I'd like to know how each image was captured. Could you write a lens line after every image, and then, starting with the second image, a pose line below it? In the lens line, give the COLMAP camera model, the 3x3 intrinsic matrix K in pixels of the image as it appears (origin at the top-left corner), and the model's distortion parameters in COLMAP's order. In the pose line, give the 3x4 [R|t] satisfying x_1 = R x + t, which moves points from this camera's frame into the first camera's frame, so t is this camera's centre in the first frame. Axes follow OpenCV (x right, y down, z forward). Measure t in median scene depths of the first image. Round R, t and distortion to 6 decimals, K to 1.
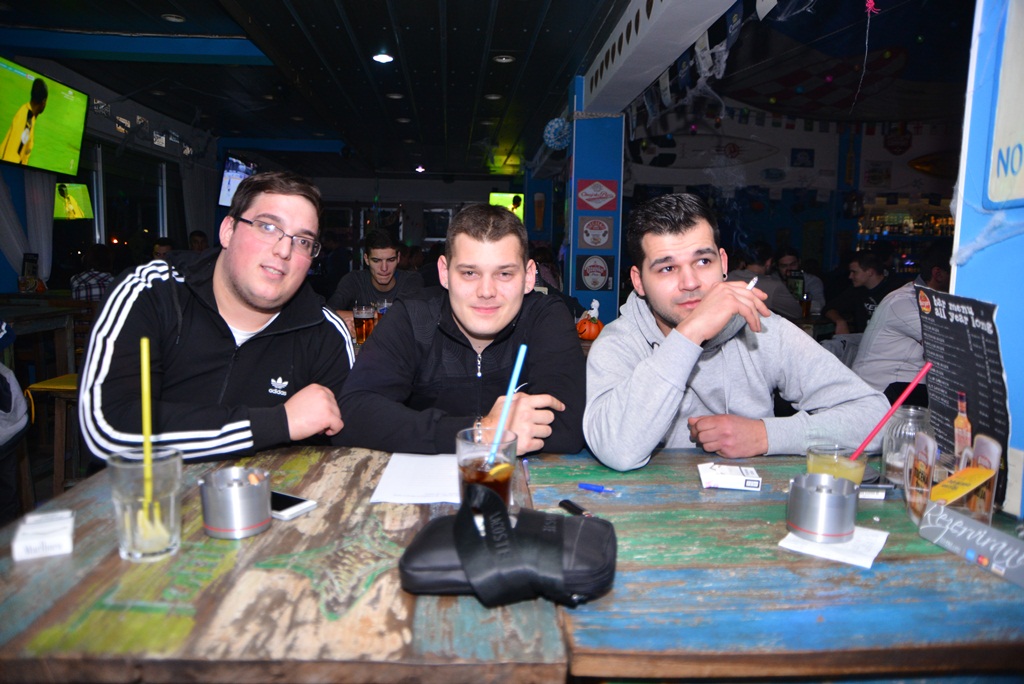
lens RADIAL K [[709.4, 0, 512.1], [0, 709.4, 348.8], [0, 0, 1]] dist [-0.119051, 0.108502]
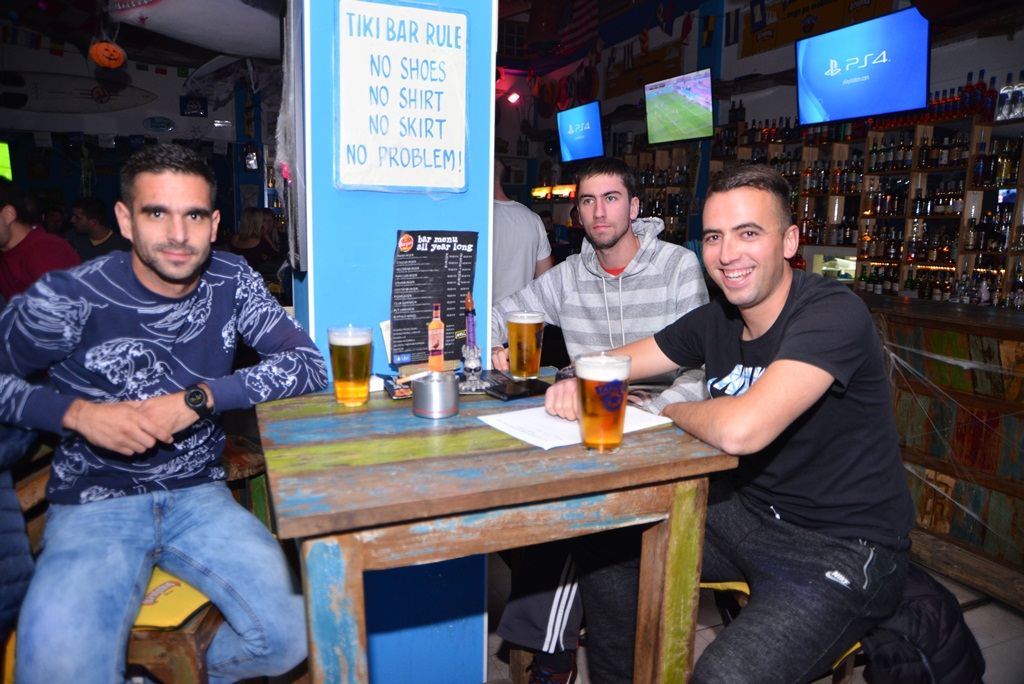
lens RADIAL K [[709.4, 0, 507.2], [0, 709.4, 364.9], [0, 0, 1]] dist [-0.119051, 0.108502]
pose [[0.950987, -0.047354, 0.305583, 0.534993], [0.024843, 0.996711, 0.077139, 0.016606], [-0.308230, -0.065766, 0.949036, -0.058445]]
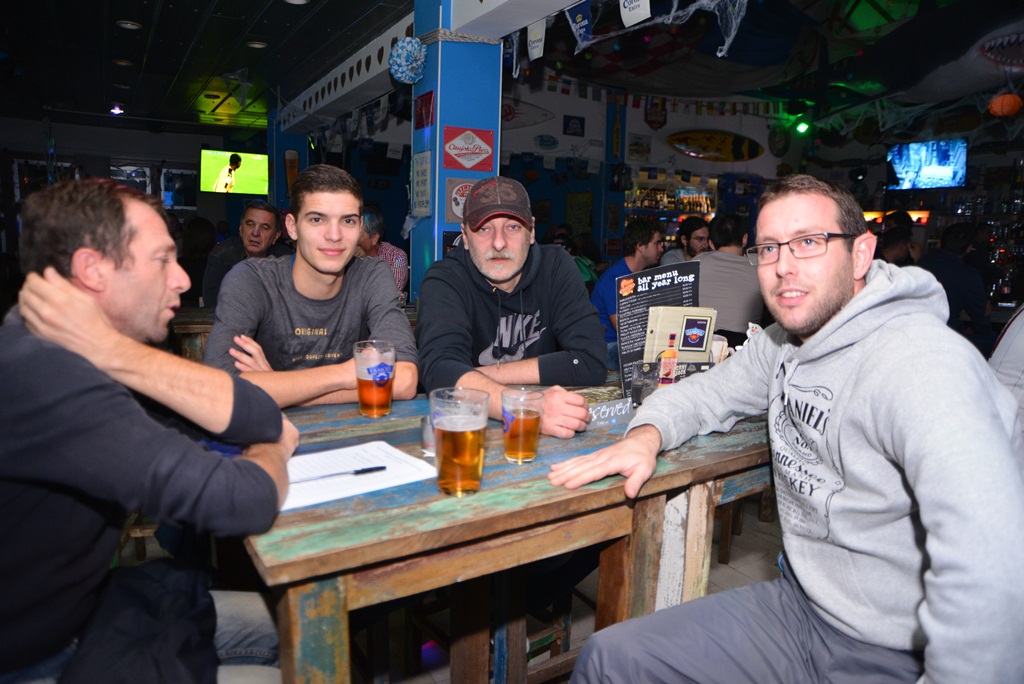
lens RADIAL K [[709.4, 0, 517.1], [0, 709.4, 344.0], [0, 0, 1]] dist [-0.119051, 0.108502]
pose [[0.898693, -0.057421, 0.434803, -0.086507], [0.042129, 0.998110, 0.044736, -0.025062], [-0.436550, -0.021887, 0.899414, 0.169173]]
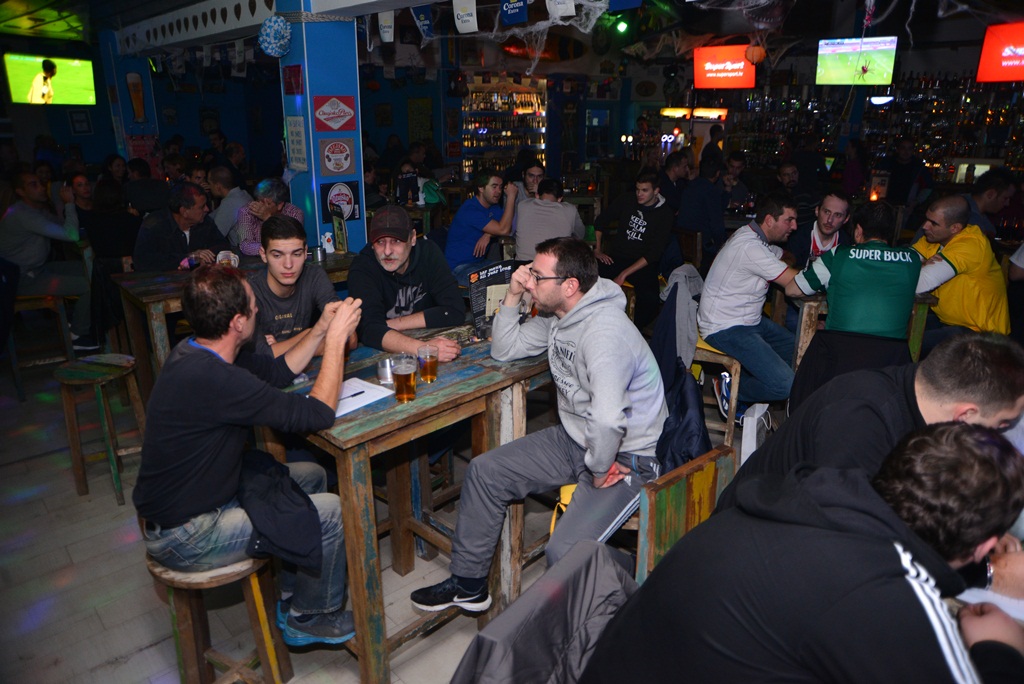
lens RADIAL K [[709.4, 0, 521.1], [0, 709.4, 351.5], [0, 0, 1]] dist [-0.119051, 0.108502]
pose [[0.775573, -0.214898, 0.593553, -0.149066], [0.084868, 0.967231, 0.239295, -0.063075], [-0.625526, -0.135217, 0.768397, 0.076345]]
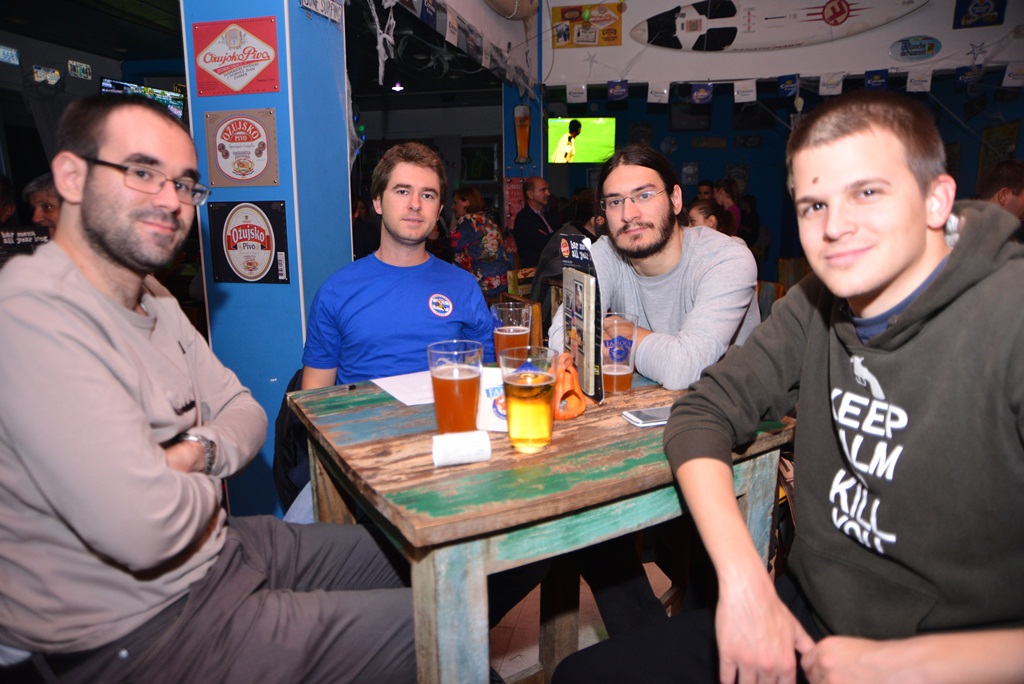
lens RADIAL K [[709.4, 0, 505.3], [0, 709.4, 347.8], [0, 0, 1]] dist [-0.119051, 0.108502]
pose [[0.962614, 0.023827, -0.269826, 0.208080], [-0.003783, 0.997209, 0.074562, -0.040549], [0.270849, -0.070754, 0.960018, 0.337520]]
